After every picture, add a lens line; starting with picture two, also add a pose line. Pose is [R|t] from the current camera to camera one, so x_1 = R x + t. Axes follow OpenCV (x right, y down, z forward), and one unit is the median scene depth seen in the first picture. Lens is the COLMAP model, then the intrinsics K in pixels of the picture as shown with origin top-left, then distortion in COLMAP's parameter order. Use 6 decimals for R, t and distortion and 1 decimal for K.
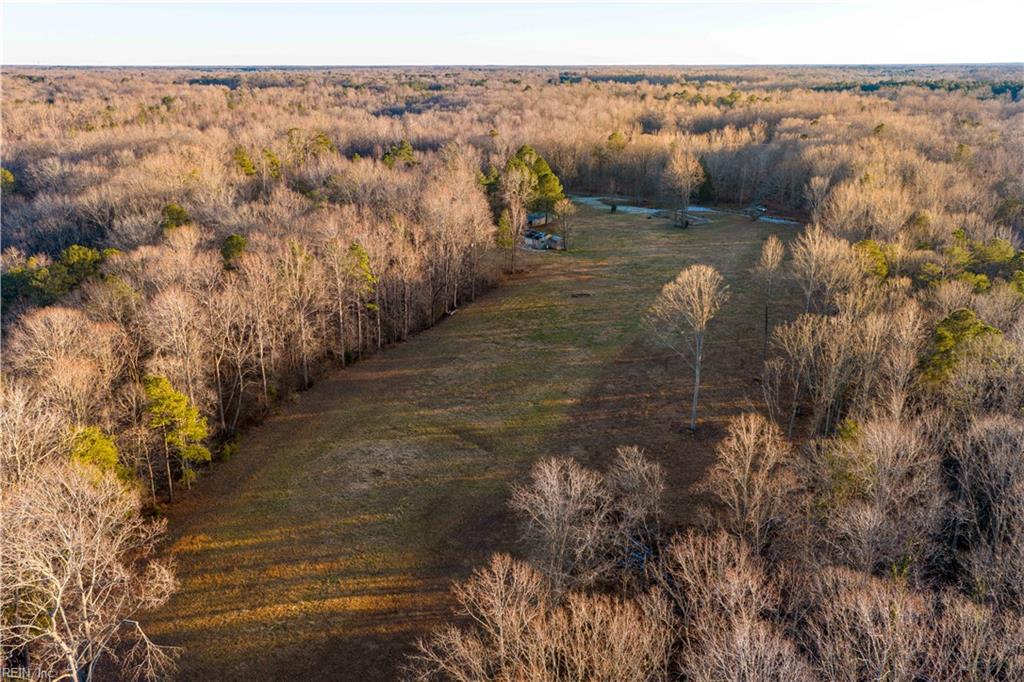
lens RADIAL K [[820.0, 0, 515.3], [0, 820.0, 336.0], [0, 0, 1]] dist [0.017775, -0.008147]
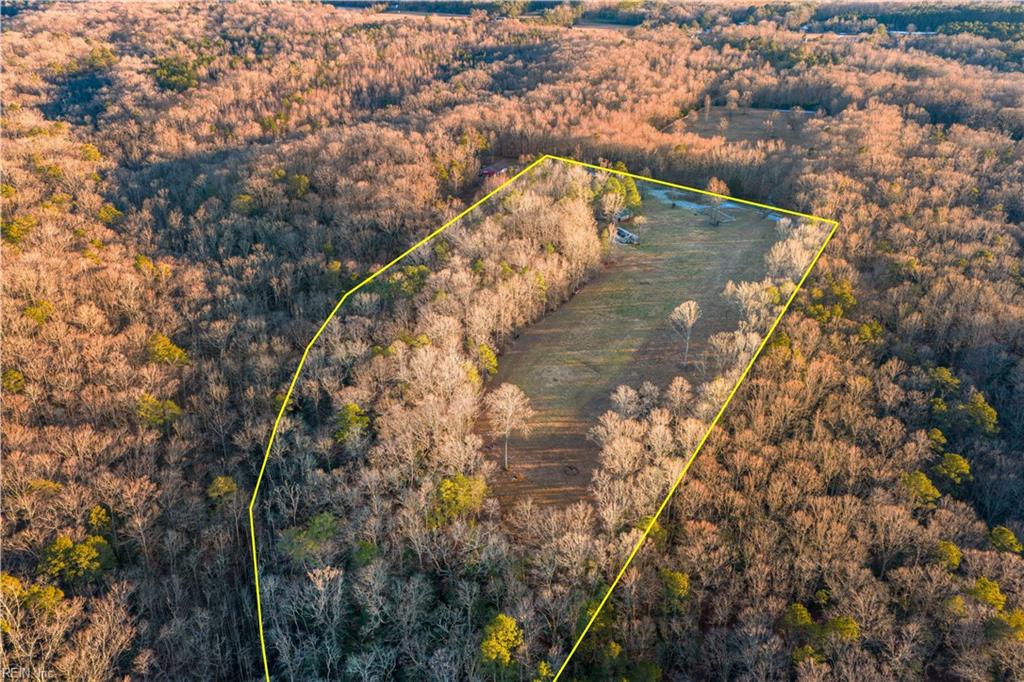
lens RADIAL K [[820.0, 0, 507.9], [0, 820.0, 341.2], [0, 0, 1]] dist [0.017775, -0.008147]
pose [[0.993915, 0.047905, -0.099192, -0.057410], [-0.031284, 0.986163, 0.162801, -0.322952], [0.105618, -0.158707, 0.981660, -1.339507]]
